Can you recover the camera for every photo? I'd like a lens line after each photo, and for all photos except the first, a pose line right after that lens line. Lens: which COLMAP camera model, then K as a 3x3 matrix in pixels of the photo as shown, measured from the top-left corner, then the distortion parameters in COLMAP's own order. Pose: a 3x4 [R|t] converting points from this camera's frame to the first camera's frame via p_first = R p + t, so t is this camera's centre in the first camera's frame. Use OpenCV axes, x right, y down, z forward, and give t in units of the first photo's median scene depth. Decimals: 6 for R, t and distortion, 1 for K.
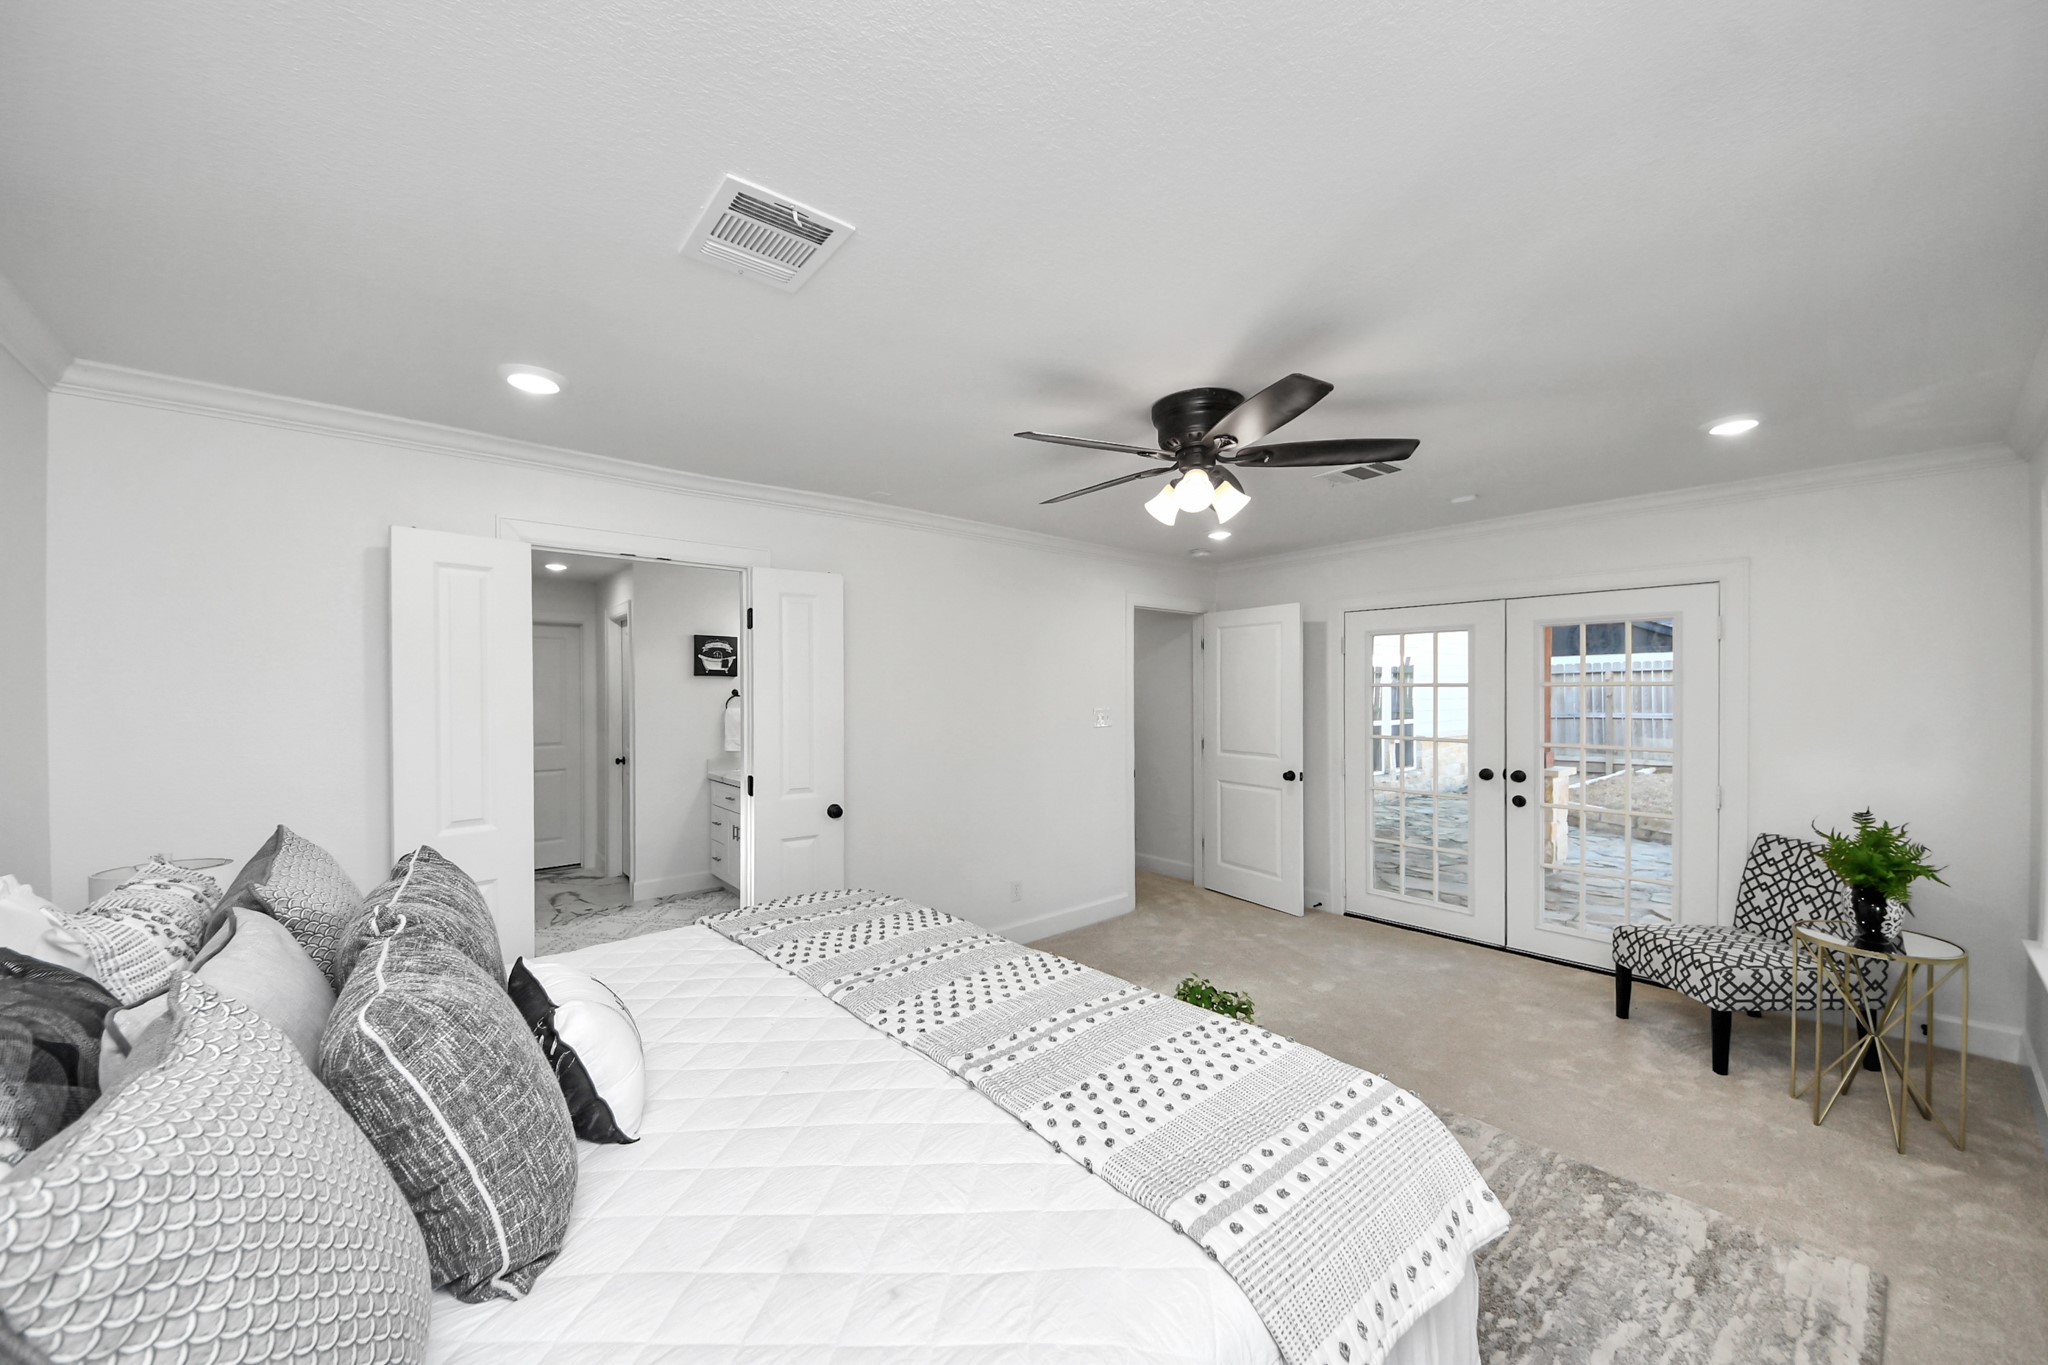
lens RADIAL K [[738.1, 0, 1024.0], [0, 738.1, 682.5], [0, 0, 1]] dist [0.000378, -0.000006]
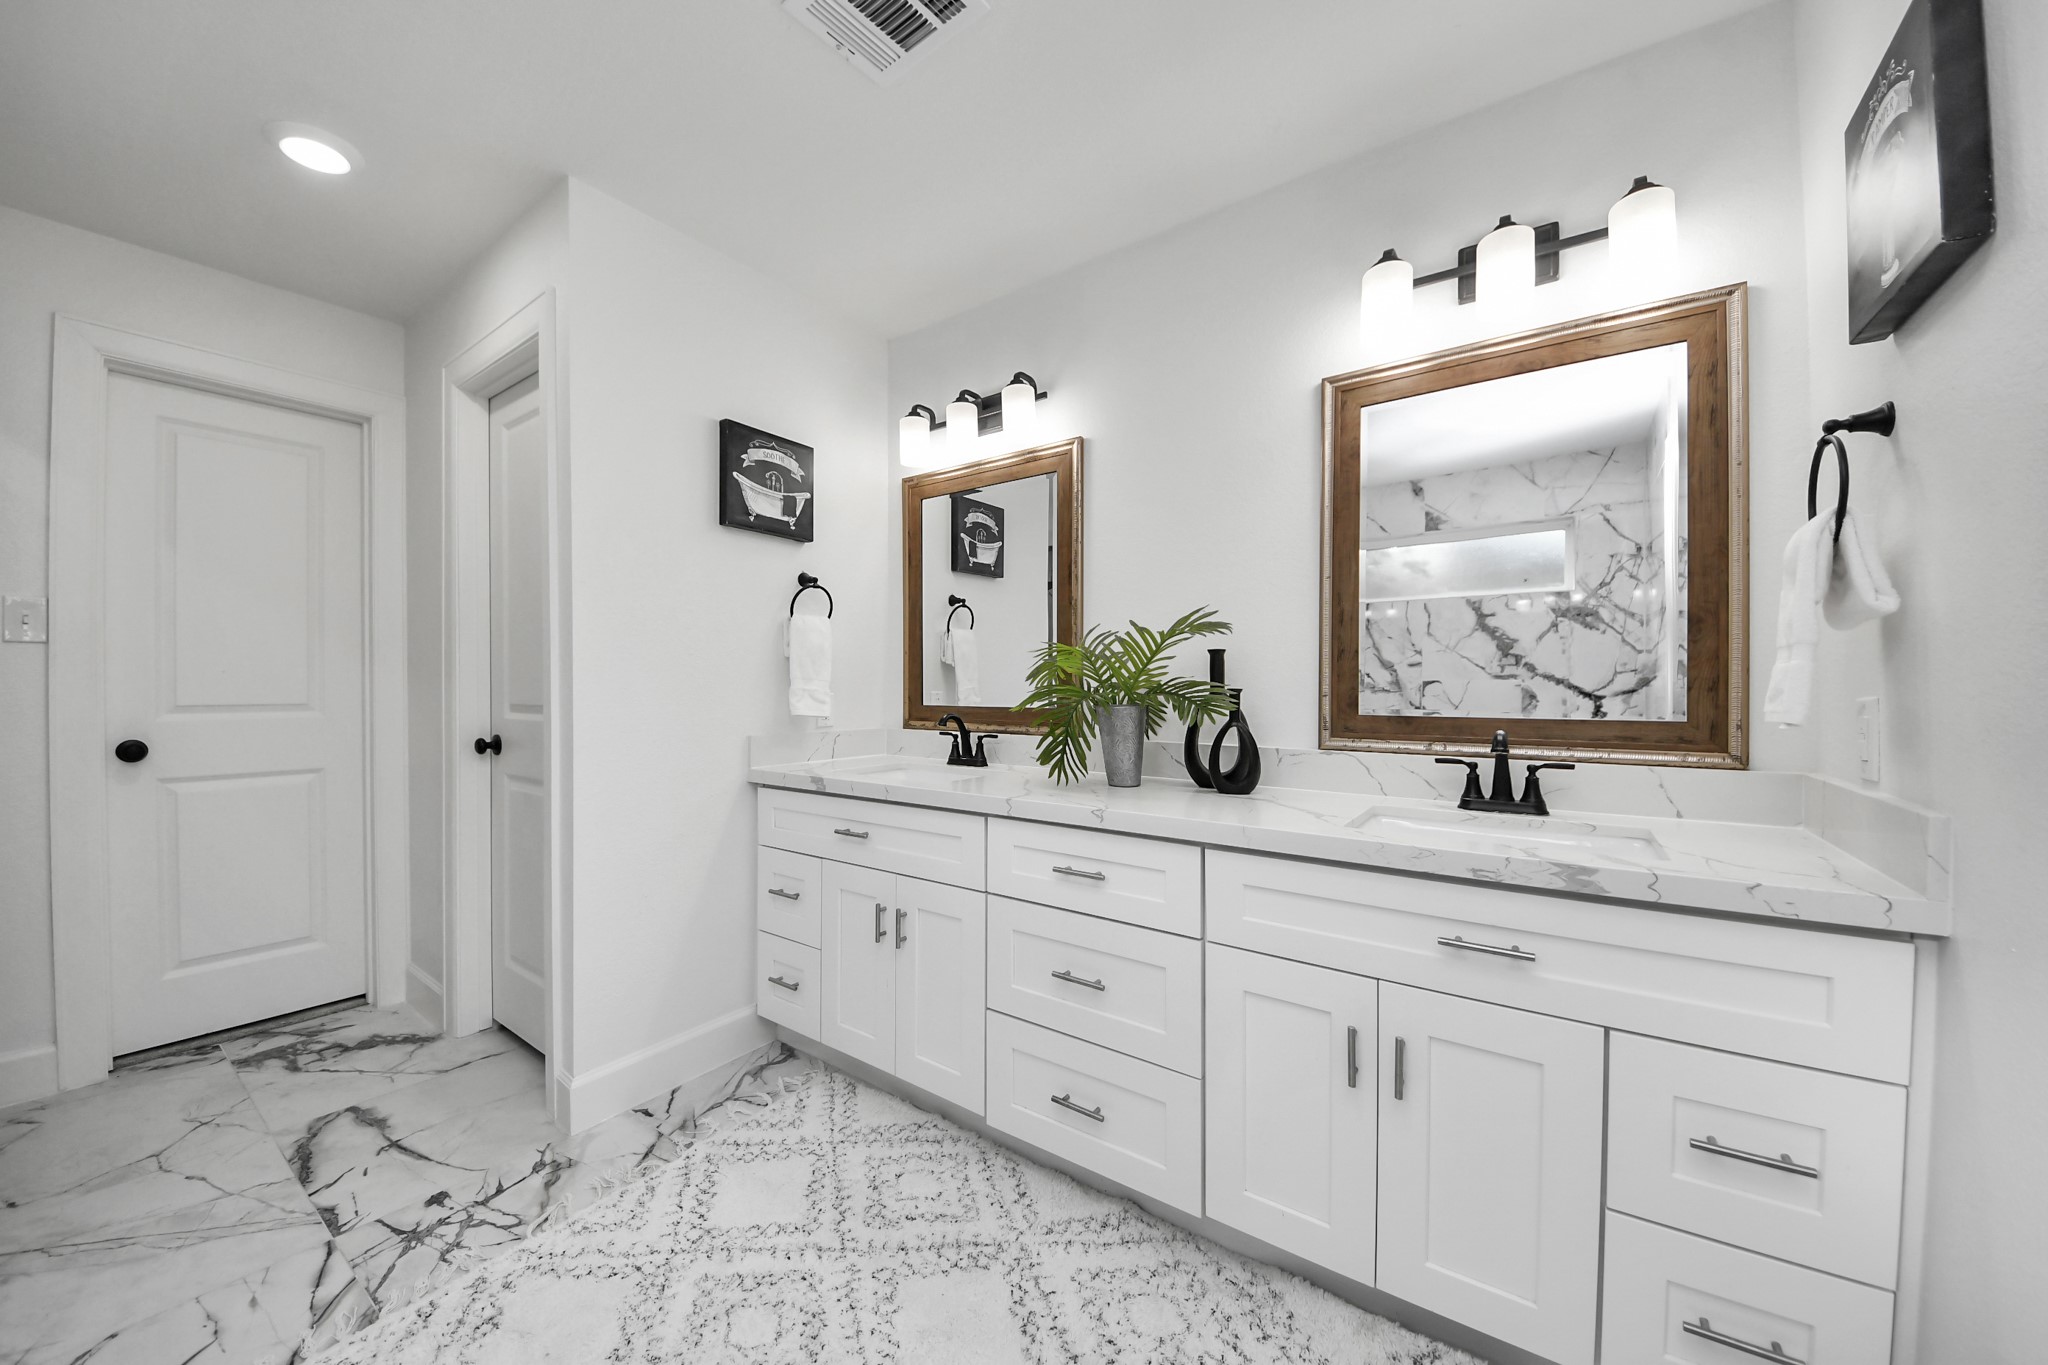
lens RADIAL K [[723.1, 0, 987.9], [0, 723.1, 691.6], [0, 0, 1]] dist [0.046750, -0.025212]
pose [[0.976995, 0.003748, 0.213231, -0.385529], [-0.005926, 0.999937, 0.009578, 0.075265], [-0.213181, -0.010622, 0.976955, 0.578208]]
